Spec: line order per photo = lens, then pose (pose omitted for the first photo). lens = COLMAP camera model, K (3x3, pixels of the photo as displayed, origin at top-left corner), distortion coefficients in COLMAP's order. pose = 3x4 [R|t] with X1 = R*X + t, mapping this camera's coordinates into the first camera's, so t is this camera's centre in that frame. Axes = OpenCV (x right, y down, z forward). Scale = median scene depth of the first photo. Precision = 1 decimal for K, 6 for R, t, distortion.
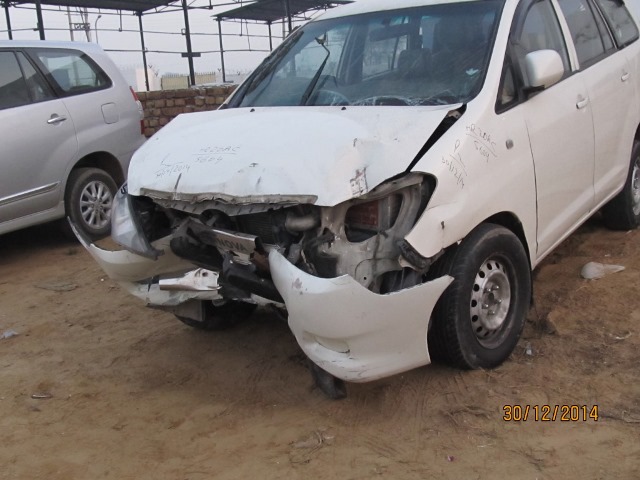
lens RADIAL K [[529.6, 0, 320.0], [0, 529.6, 240.0], [0, 0, 1]] dist [-0.010282, -0.009855]
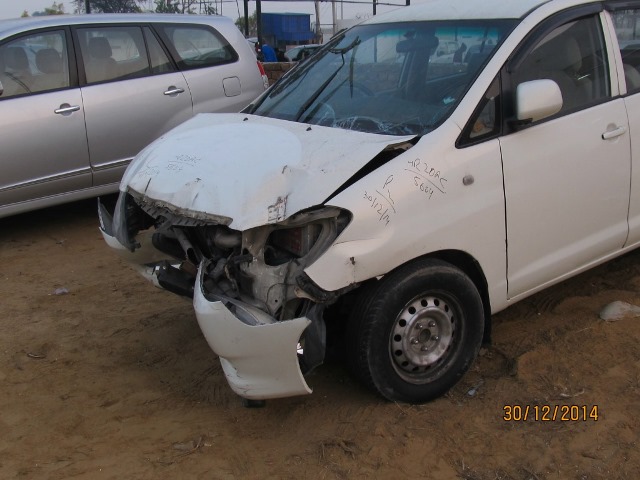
lens RADIAL K [[523.4, 0, 320.0], [0, 523.4, 240.0], [0, 0, 1]] dist [-0.023387, -0.003351]
pose [[0.975521, 0.119851, -0.184378, 0.327107], [-0.113525, 0.992537, 0.044529, -0.097444], [0.188339, -0.022508, 0.981846, 0.006893]]
